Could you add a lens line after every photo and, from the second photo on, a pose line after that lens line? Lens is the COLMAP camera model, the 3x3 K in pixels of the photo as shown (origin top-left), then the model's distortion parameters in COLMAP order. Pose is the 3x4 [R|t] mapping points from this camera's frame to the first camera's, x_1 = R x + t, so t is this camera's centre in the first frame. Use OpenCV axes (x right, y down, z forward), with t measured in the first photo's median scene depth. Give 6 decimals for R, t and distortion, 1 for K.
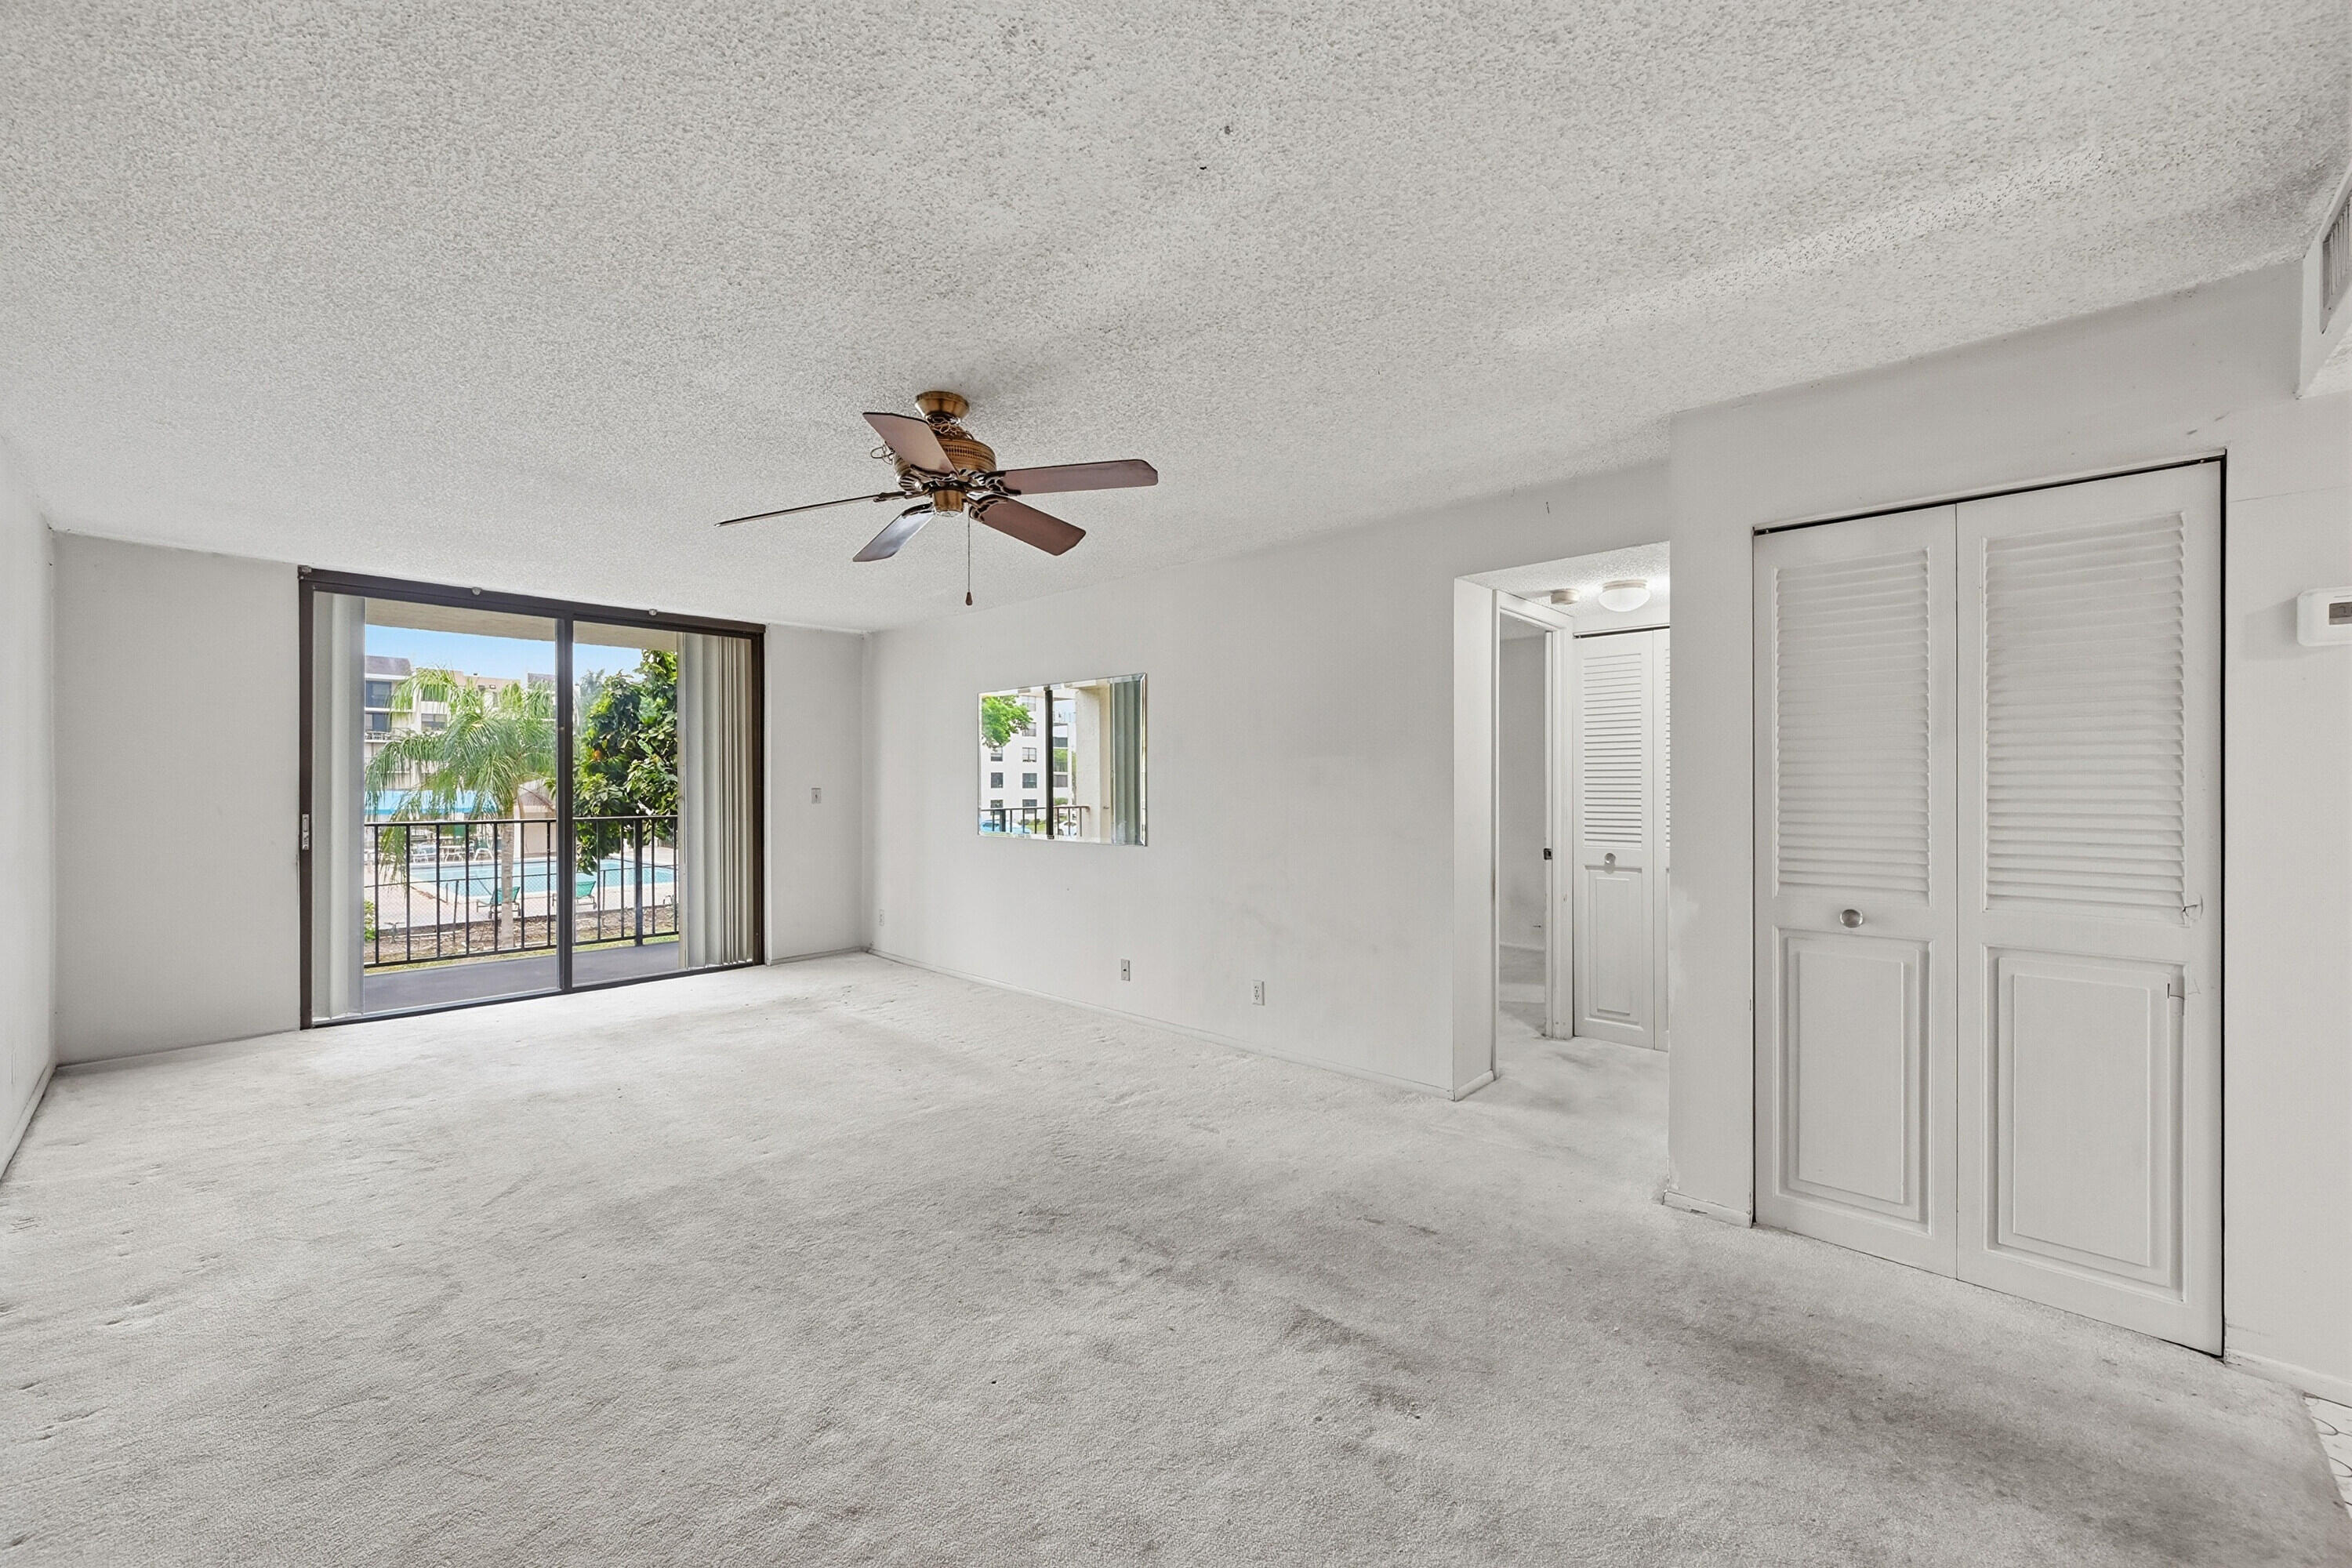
lens RADIAL K [[937.4, 0, 1164.1], [0, 937.4, 781.2], [0, 0, 1]] dist [0.000514, -0.000009]
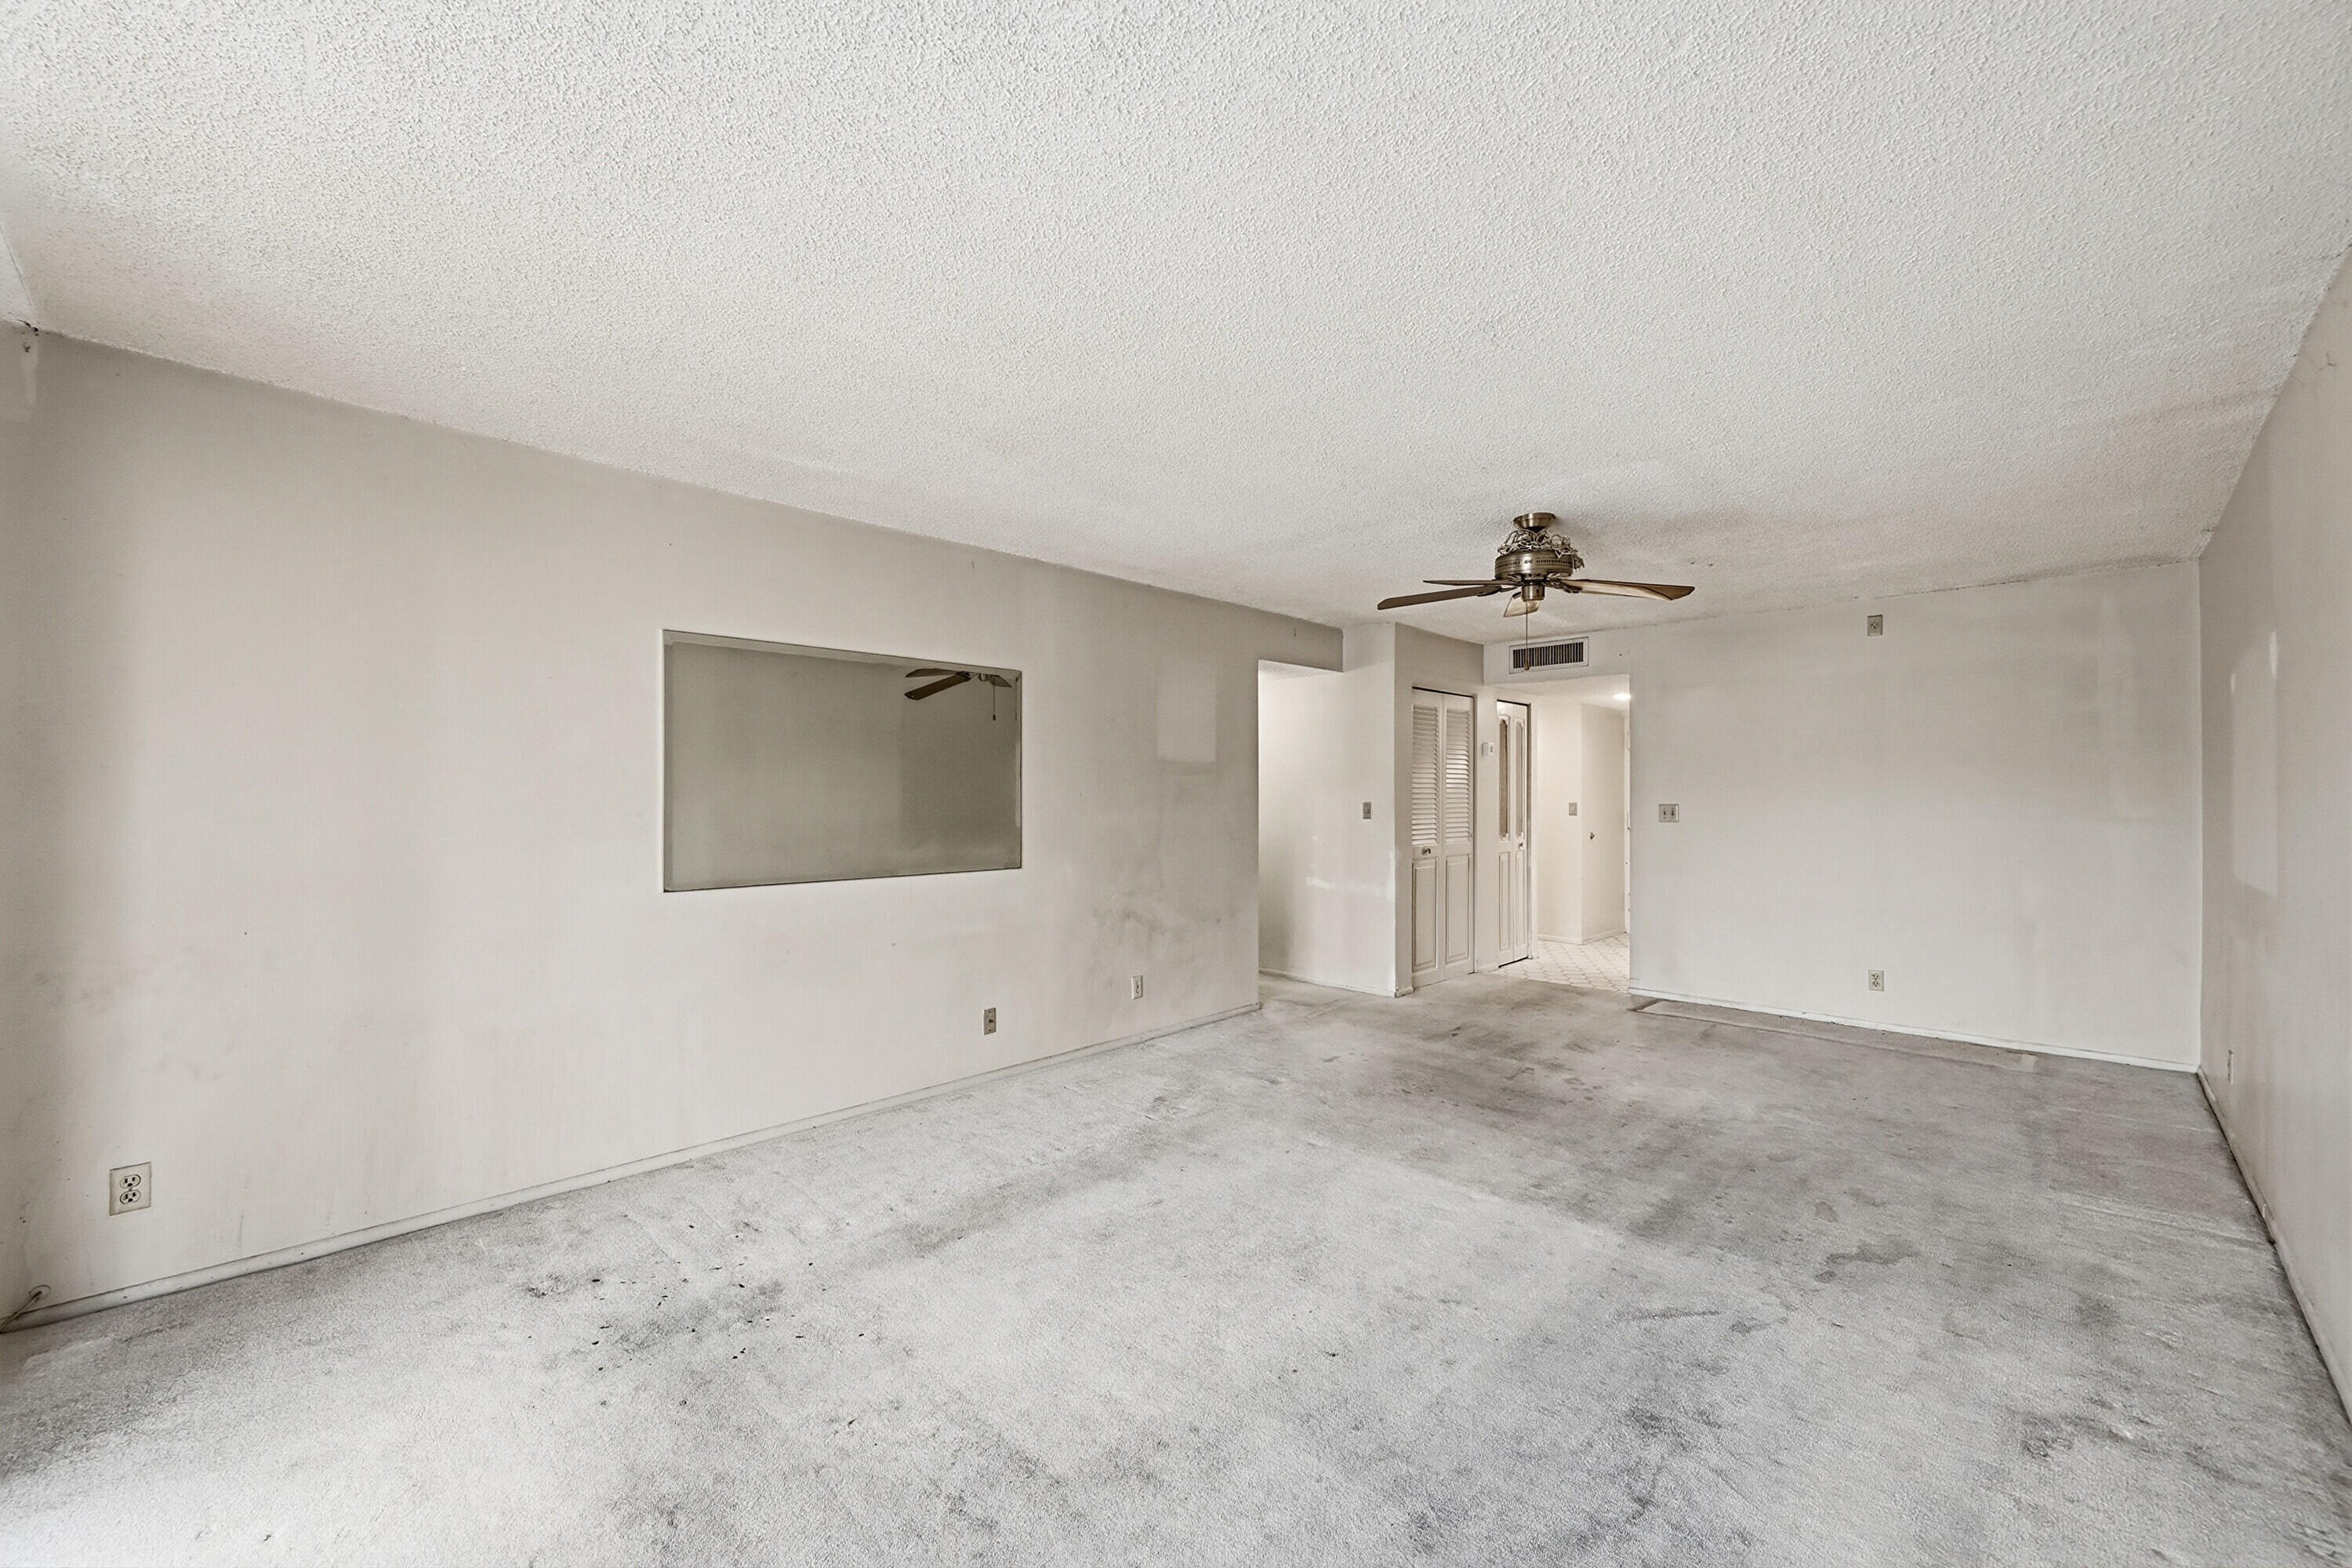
lens RADIAL K [[945.1, 0, 1172.4], [0, 945.1, 776.1], [0, 0, 1]] dist [0.000180, -0.000184]
pose [[-0.000970, 0.022840, 0.999739, -1.396258], [-0.003879, 0.999732, -0.022843, 0.004683], [-0.999992, -0.003900, -0.000881, 1.326402]]
